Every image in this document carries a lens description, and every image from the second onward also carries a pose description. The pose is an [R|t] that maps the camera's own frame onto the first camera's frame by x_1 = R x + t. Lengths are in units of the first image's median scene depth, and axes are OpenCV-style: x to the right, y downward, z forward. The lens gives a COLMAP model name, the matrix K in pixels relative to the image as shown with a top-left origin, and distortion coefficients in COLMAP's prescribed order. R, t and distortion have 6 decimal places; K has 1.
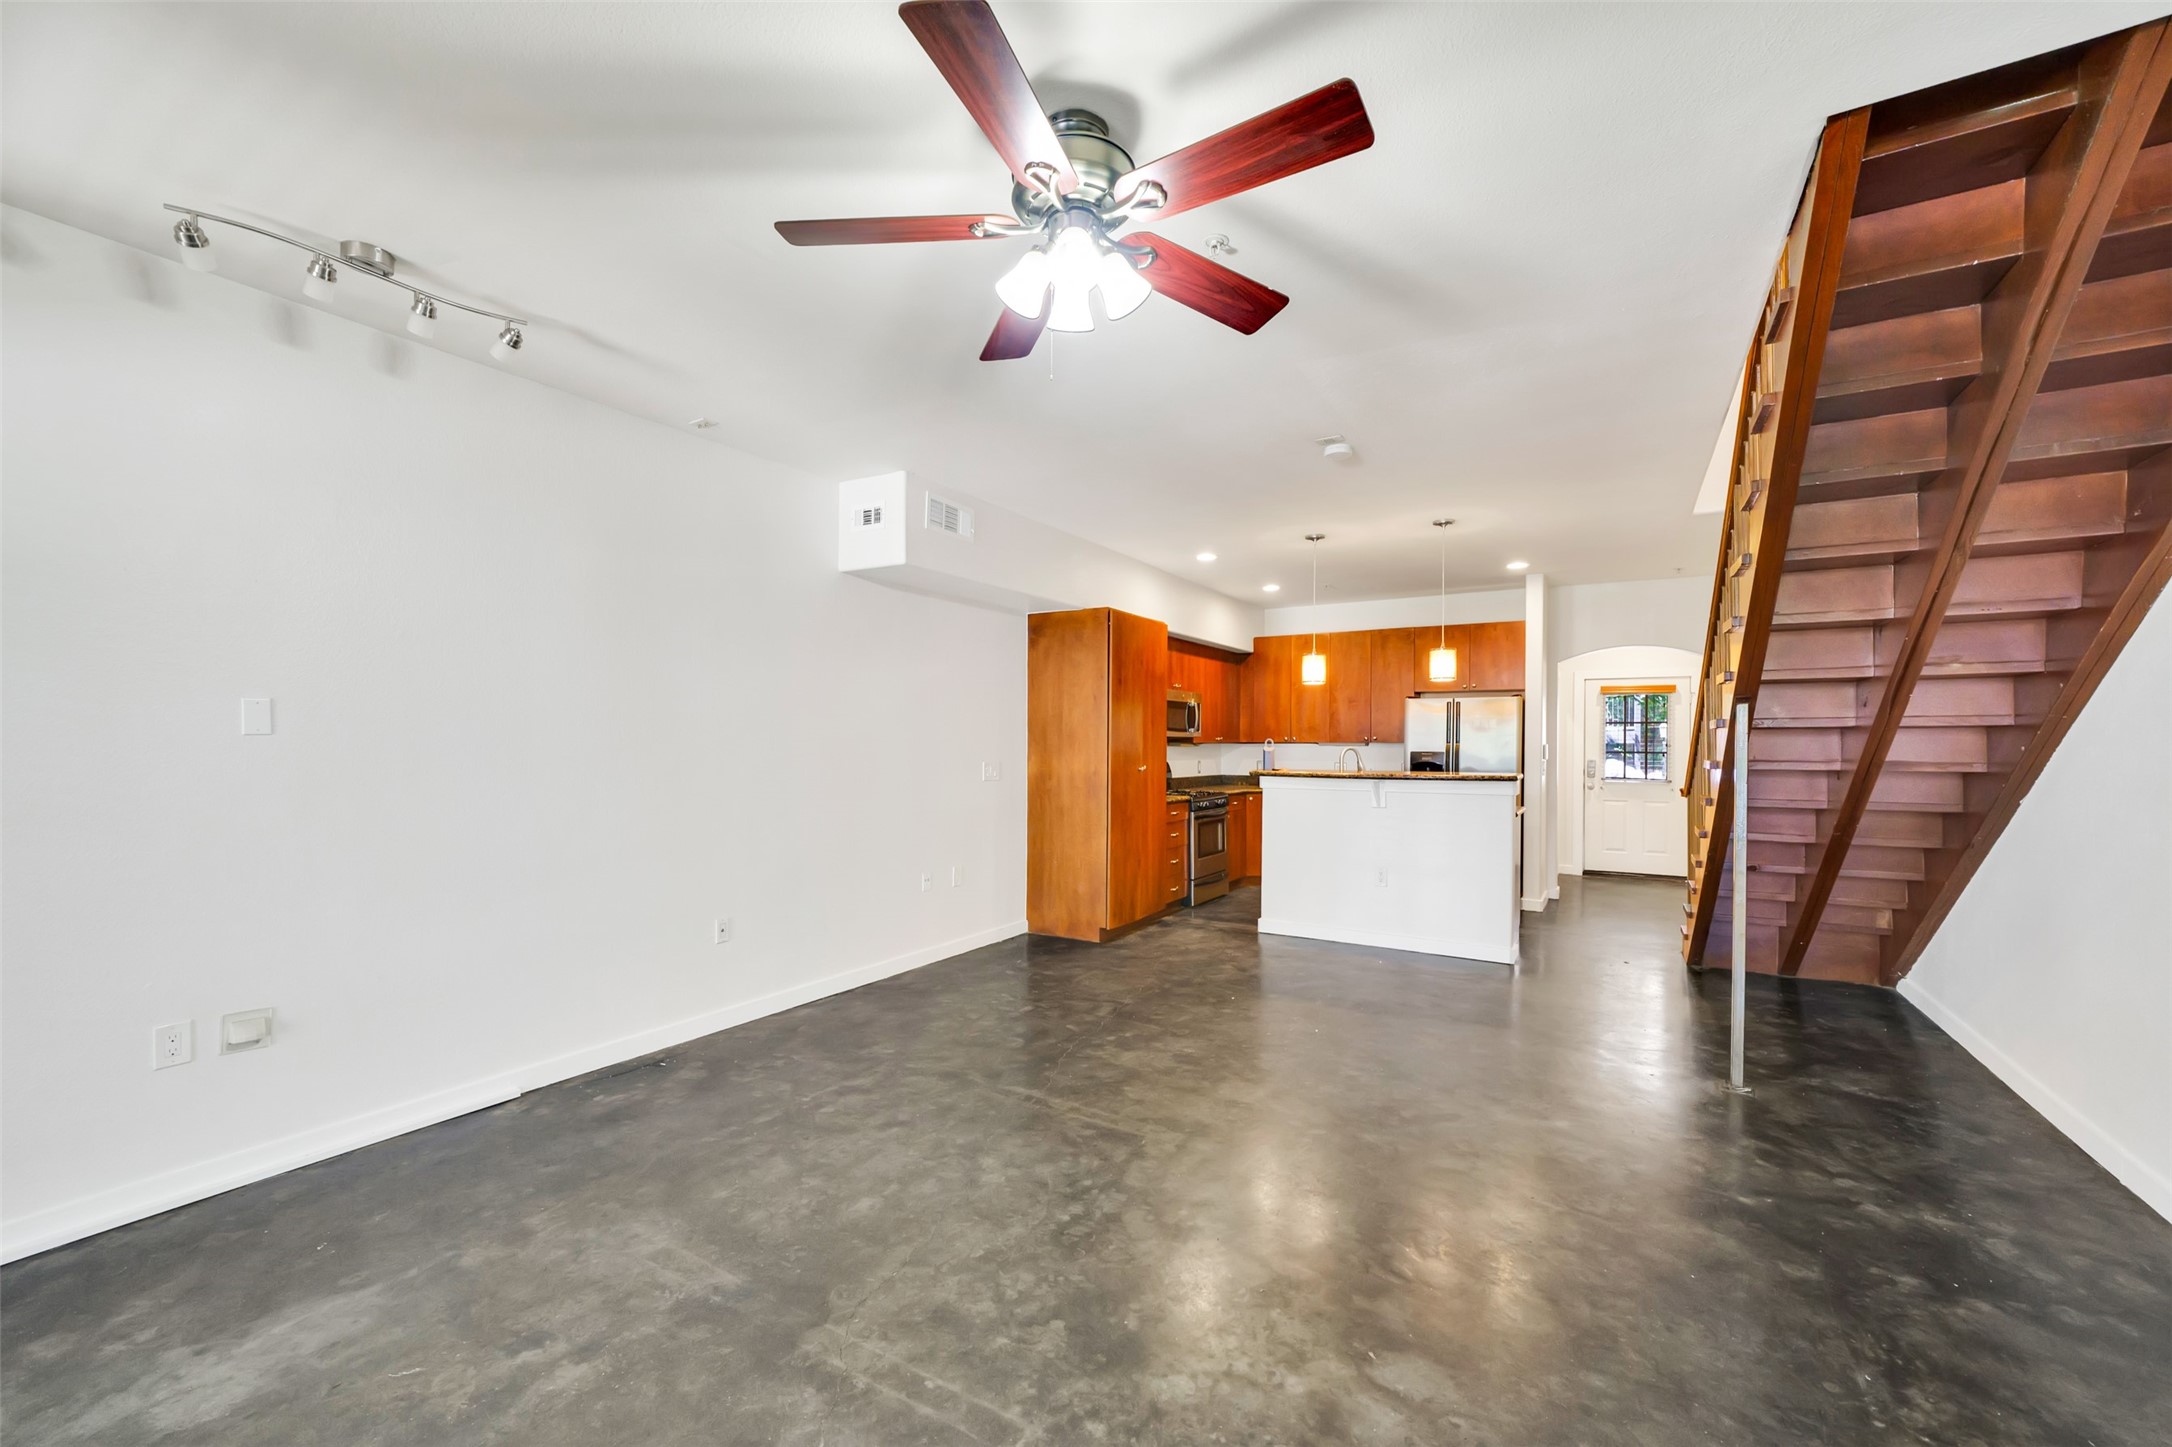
lens RADIAL K [[867.5, 0, 1085.9], [0, 867.5, 731.2], [0, 0, 1]] dist [-0.001187, -0.001523]
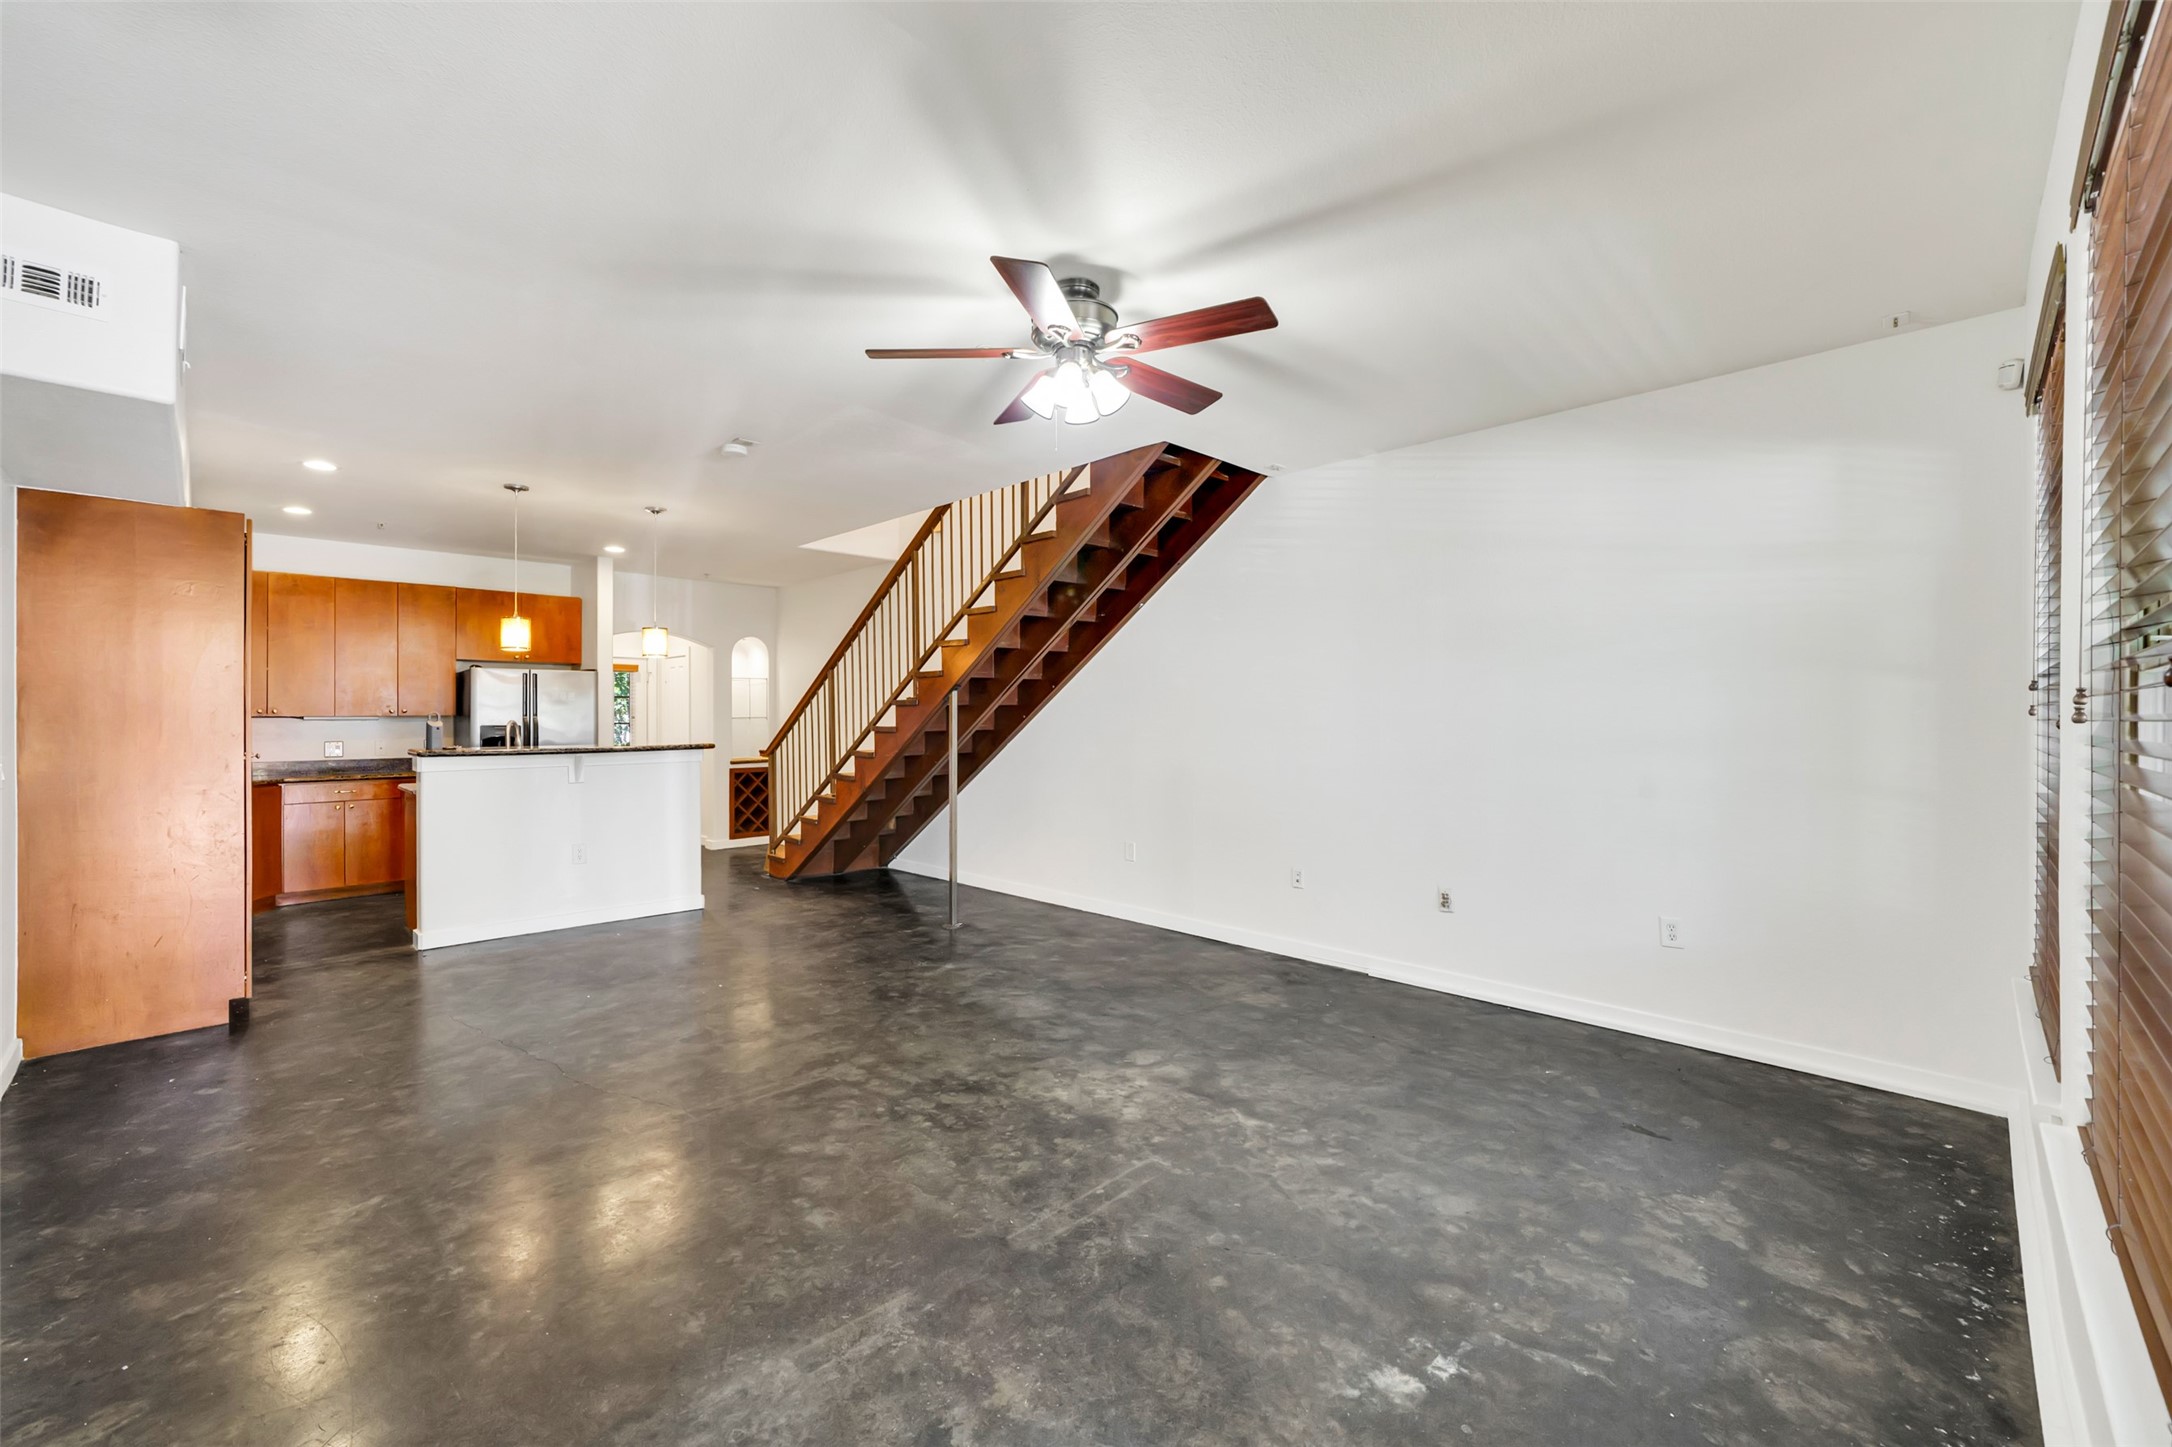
lens RADIAL K [[867.5, 0, 1075.8], [0, 867.5, 714.3], [0, 0, 1]] dist [-0.001187, -0.001523]
pose [[0.244008, -0.003237, 0.969768, -0.908486], [-0.010416, 0.999928, 0.005959, -0.001526], [-0.969717, -0.011555, 0.243956, 0.430265]]
